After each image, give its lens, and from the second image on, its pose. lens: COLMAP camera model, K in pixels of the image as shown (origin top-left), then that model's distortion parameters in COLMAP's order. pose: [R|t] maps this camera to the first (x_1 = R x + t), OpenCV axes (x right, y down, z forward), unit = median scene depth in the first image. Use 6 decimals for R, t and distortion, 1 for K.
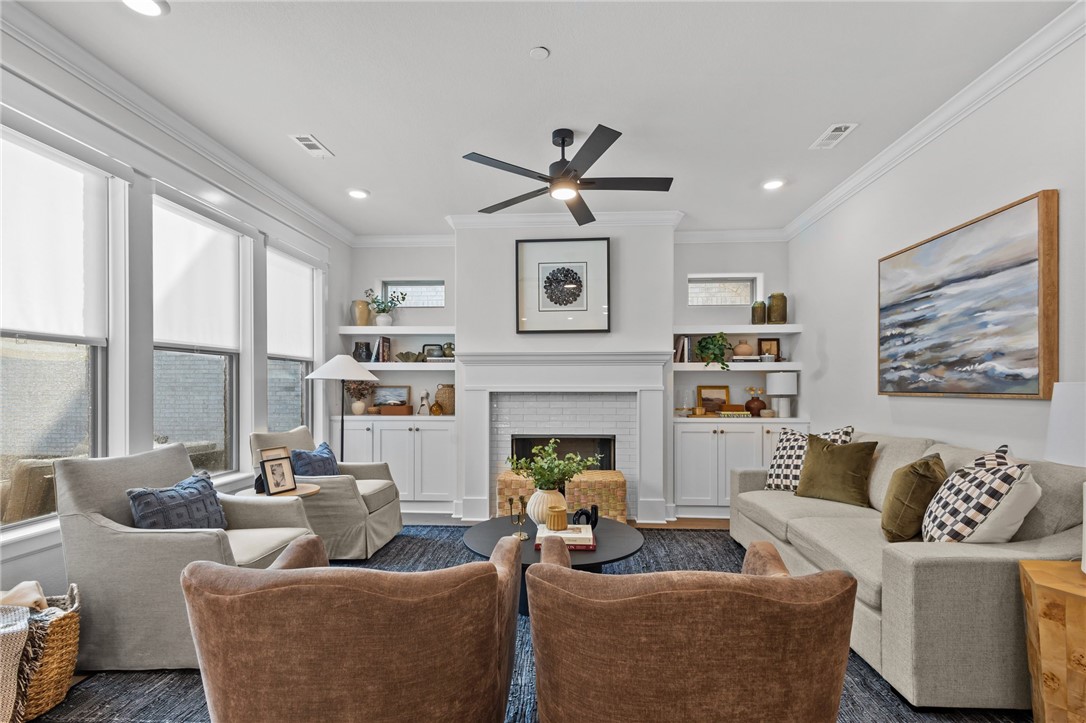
lens RADIAL K [[515.5, 0, 542.8], [0, 515.5, 388.6], [0, 0, 1]] dist [0.007579, -0.000192]
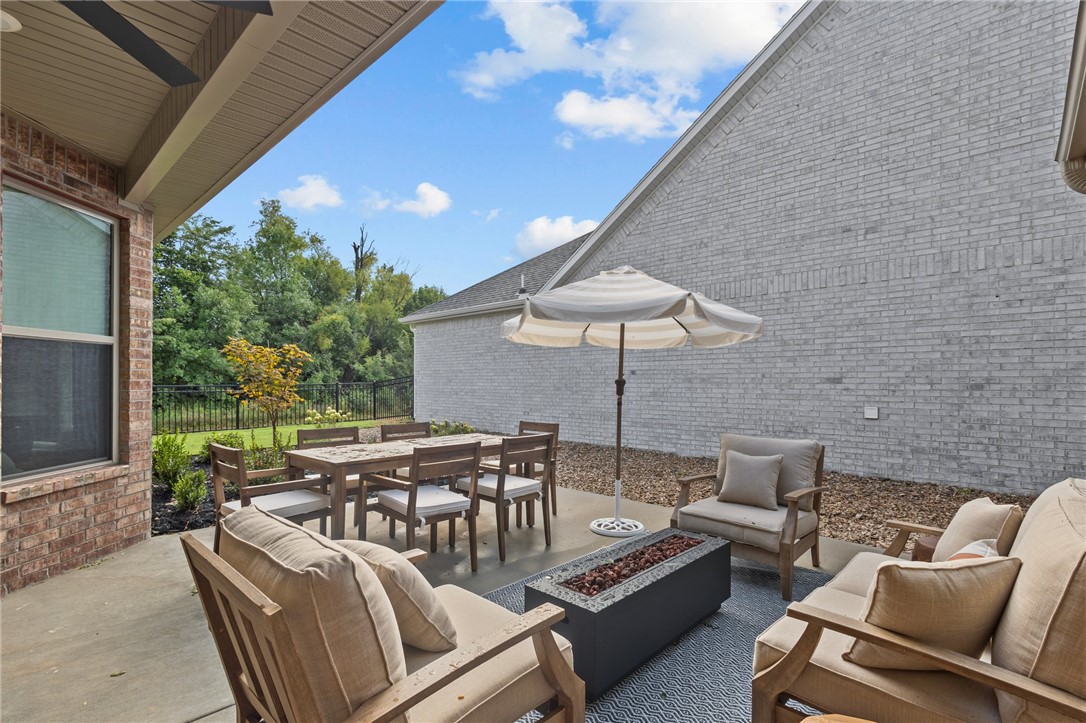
lens RADIAL K [[510.4, 0, 542.1], [0, 510.4, 370.2], [0, 0, 1]] dist [0.015496, -0.000771]
pose [[0.773290, -0.014805, -0.633880, -0.638858], [-0.000179, 0.999722, -0.023568, 0.006099], [0.634052, 0.018339, 0.773073, 0.227612]]
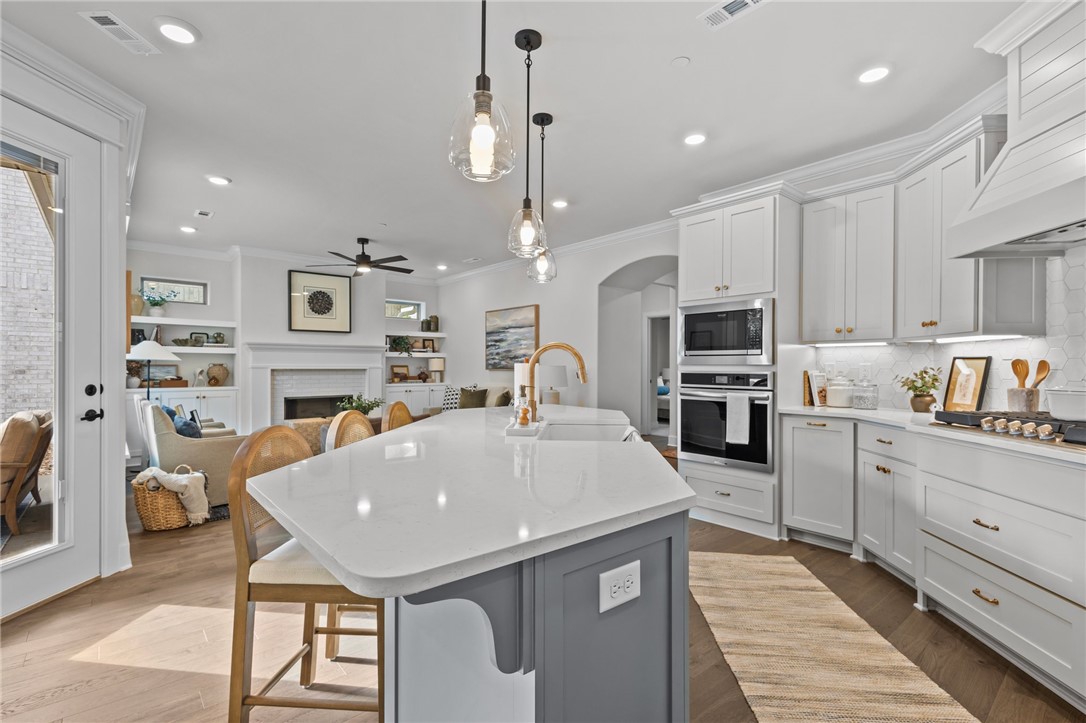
lens RADIAL K [[510.4, 0, 542.1], [0, 510.4, 370.2], [0, 0, 1]] dist [0.015496, -0.000771]
pose [[0.717680, -0.003438, 0.696365, -0.570807], [-0.000640, 0.999984, 0.005597, 0.000511], [-0.696373, -0.004463, 0.717666, -0.612598]]
